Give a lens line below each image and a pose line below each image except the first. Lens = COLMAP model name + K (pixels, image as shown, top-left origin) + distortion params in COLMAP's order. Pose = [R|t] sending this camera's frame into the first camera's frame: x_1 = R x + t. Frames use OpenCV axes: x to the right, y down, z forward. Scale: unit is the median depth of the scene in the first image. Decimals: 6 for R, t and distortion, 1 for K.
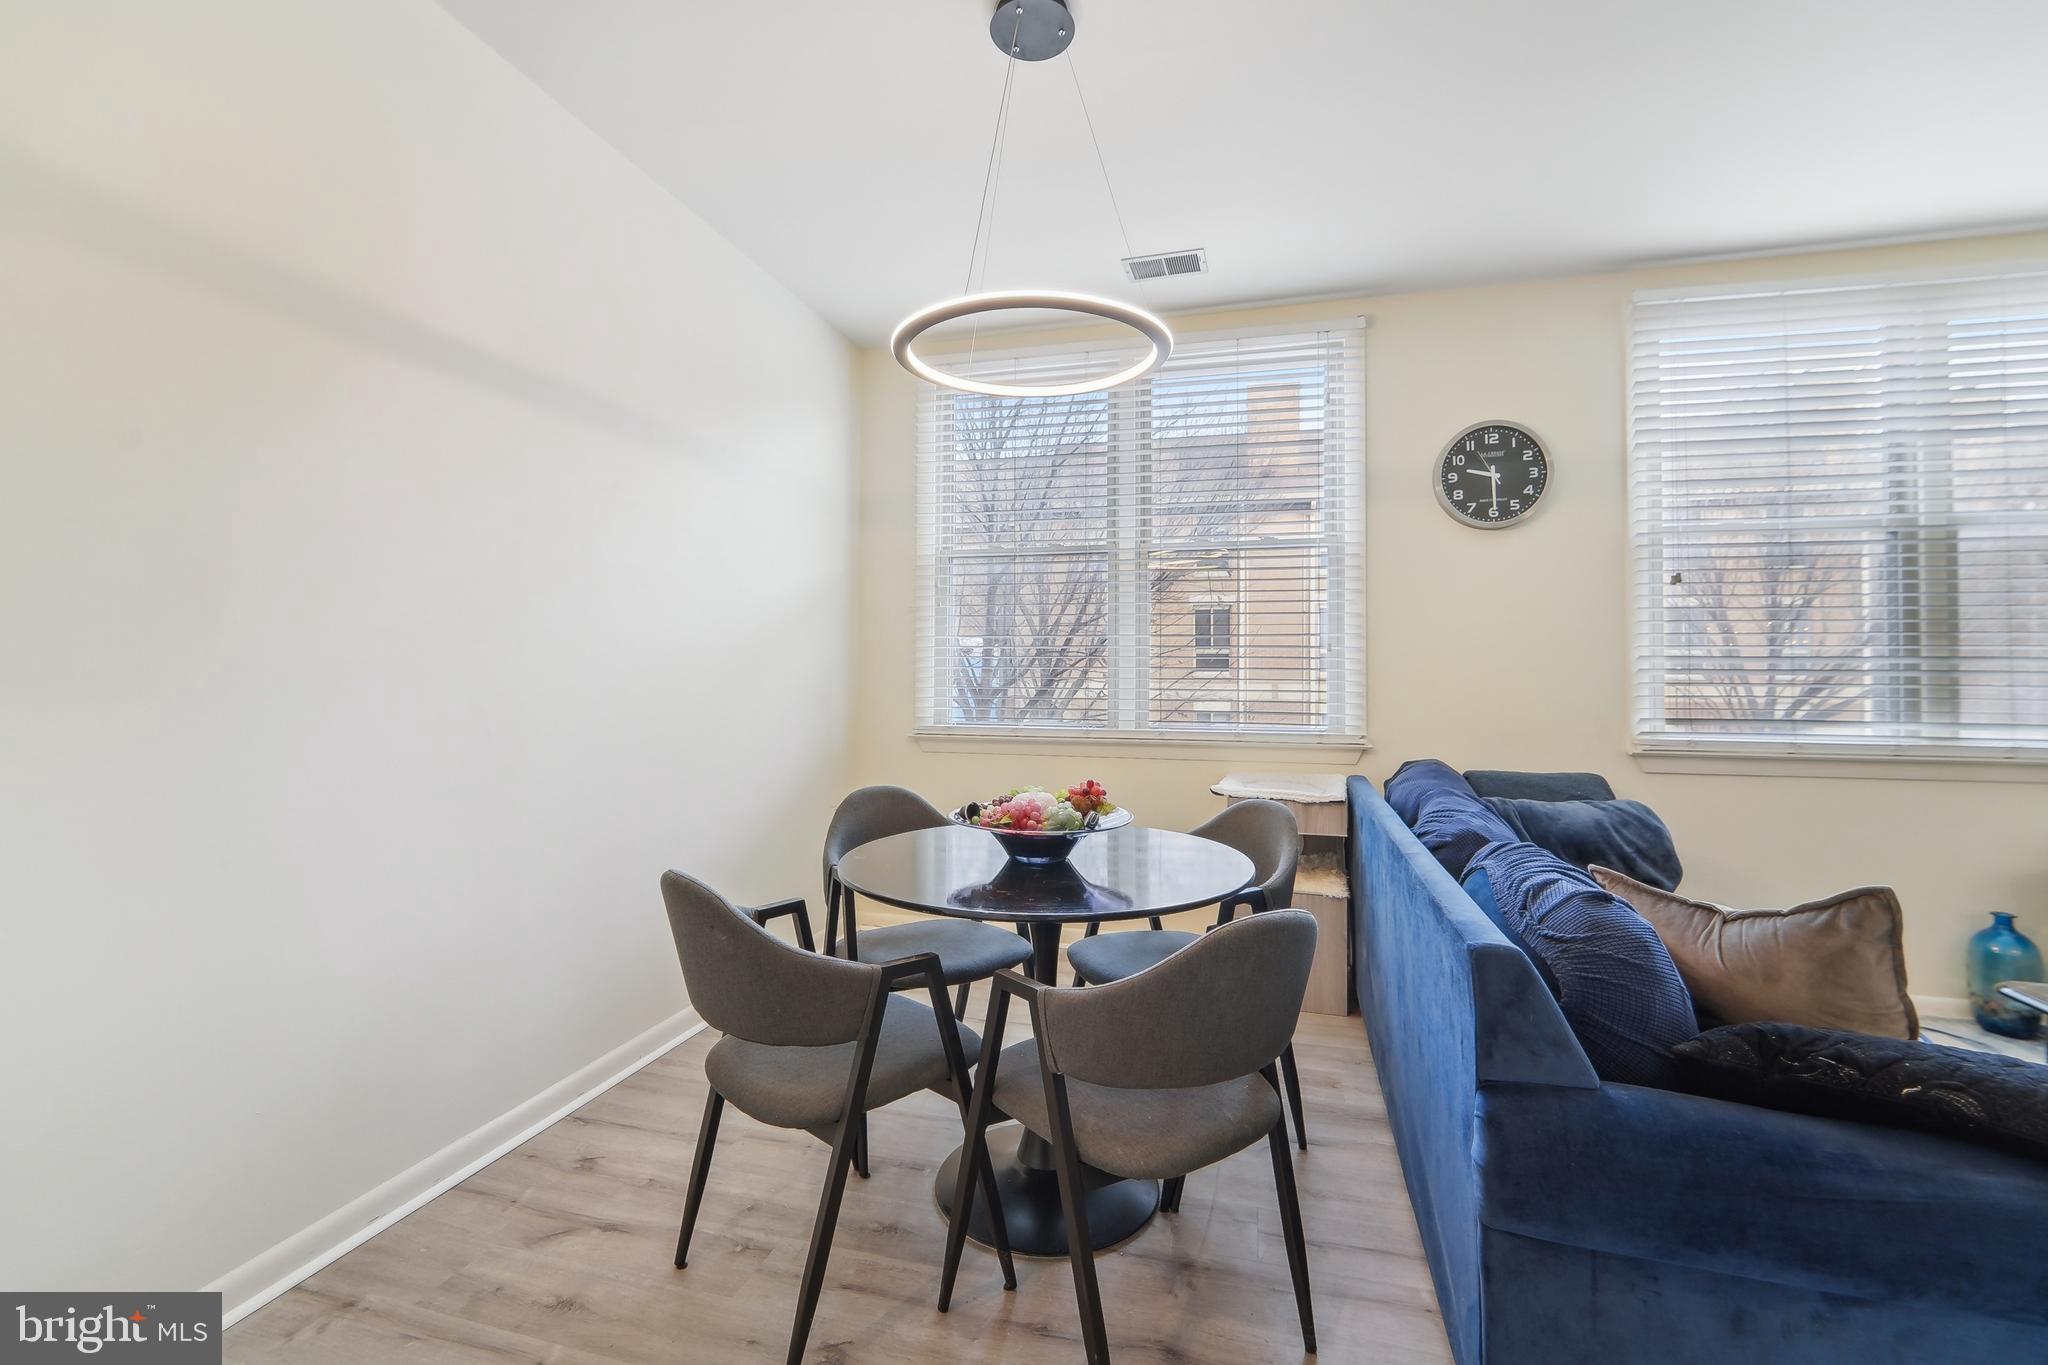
lens RADIAL K [[805.6, 0, 1024.0], [0, 805.6, 682.5], [0, 0, 1]] dist [-0.000771, -0.000034]
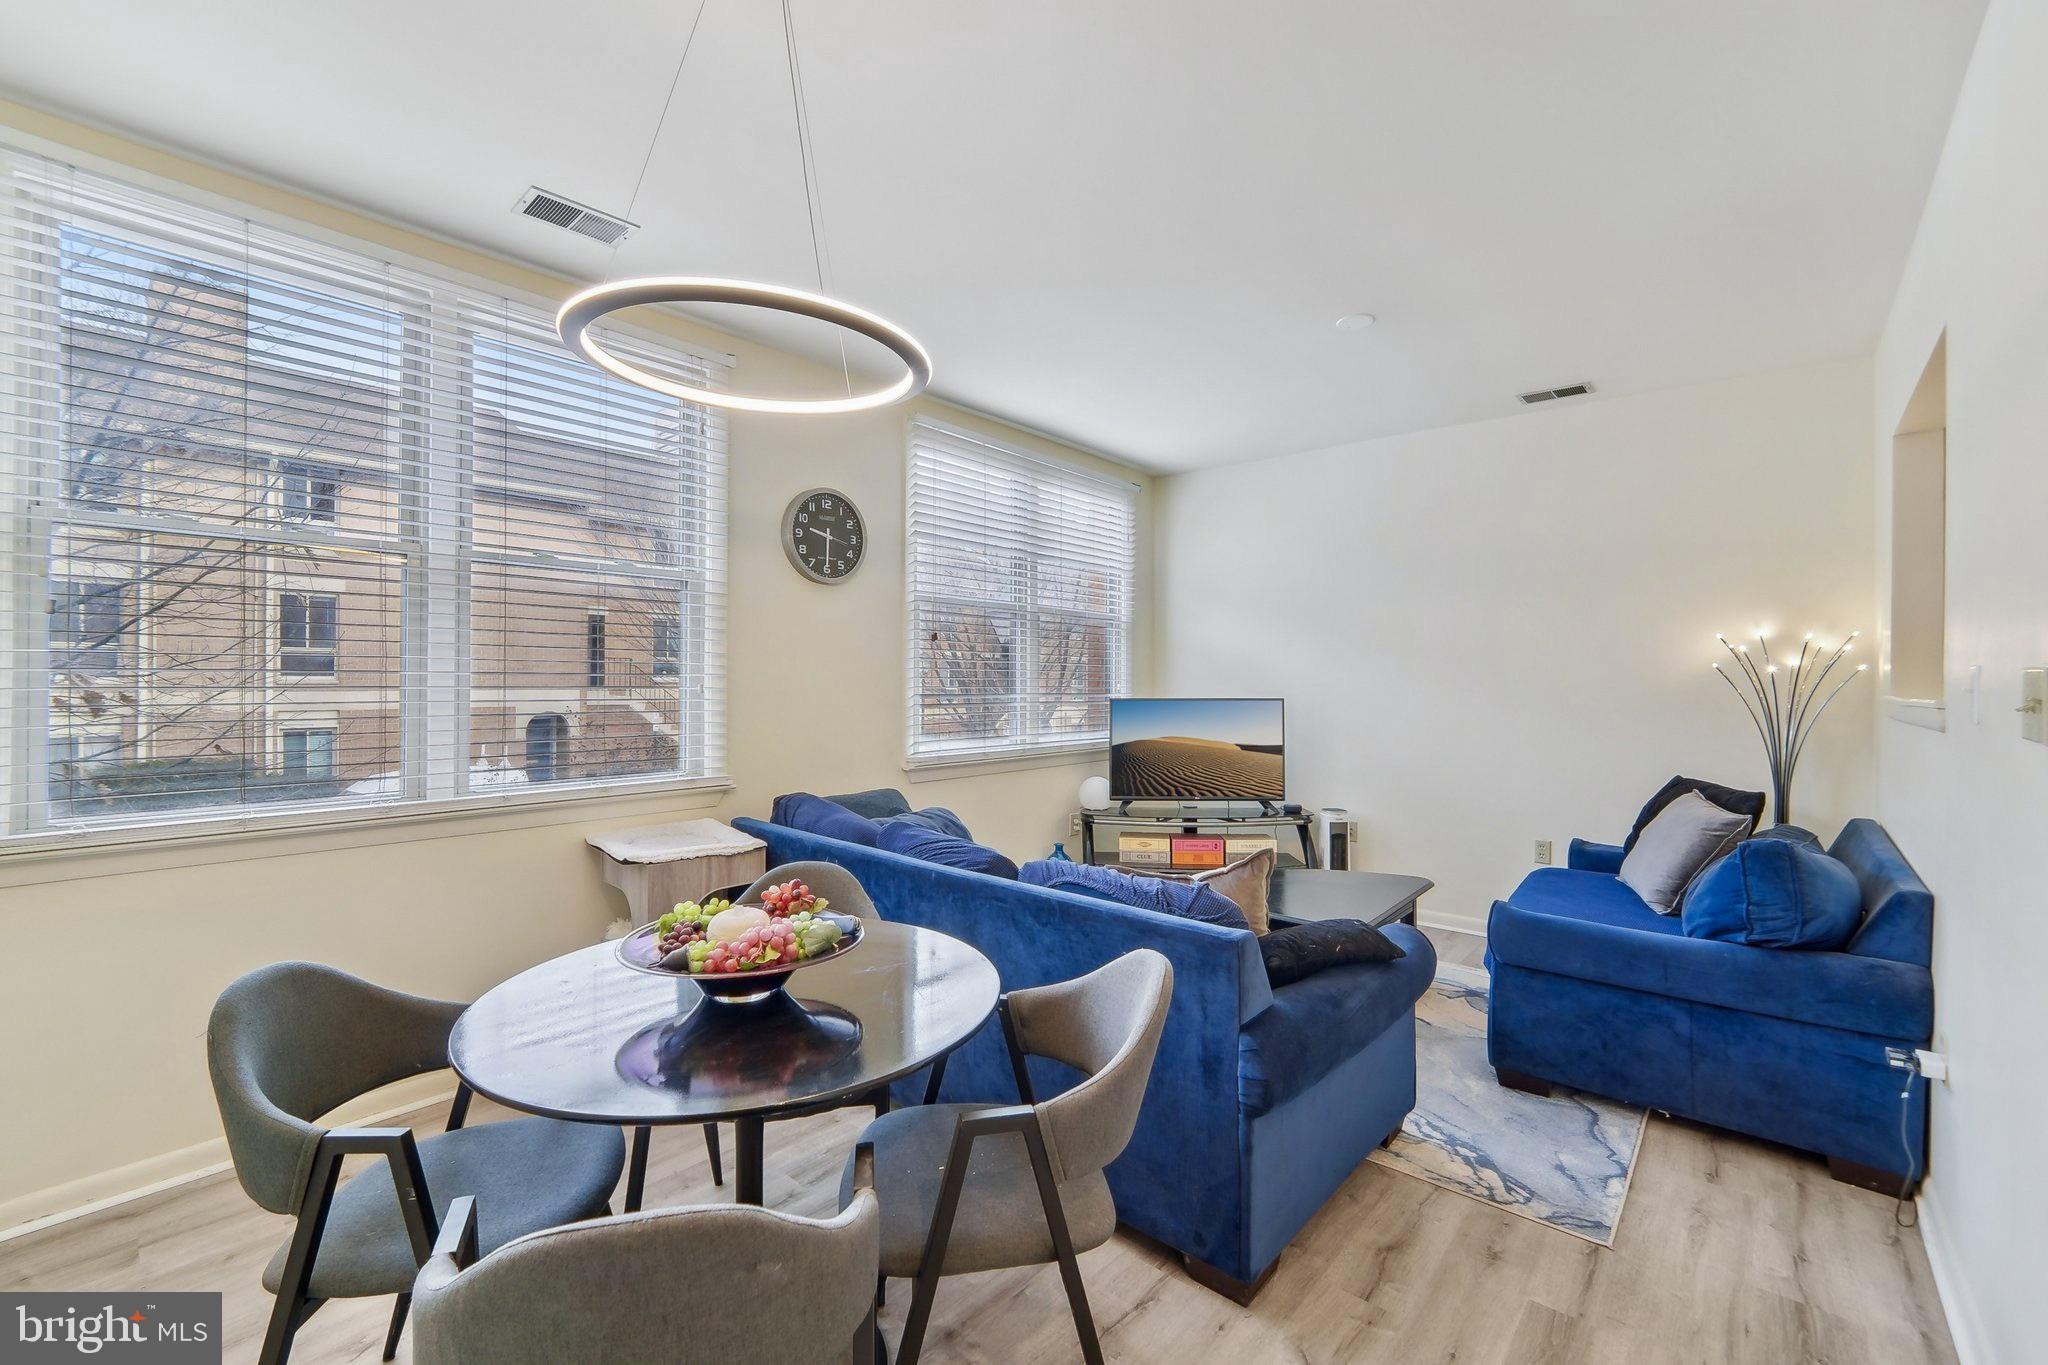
lens RADIAL K [[881.4, 0, 1024.0], [0, 881.4, 682.5], [0, 0, 1]] dist [-0.055816, -0.000037]
pose [[0.451171, -0.014996, 0.892311, -0.399176], [-0.009327, 0.999725, 0.021517, -0.080894], [-0.892389, -0.018030, 0.450907, 0.190361]]
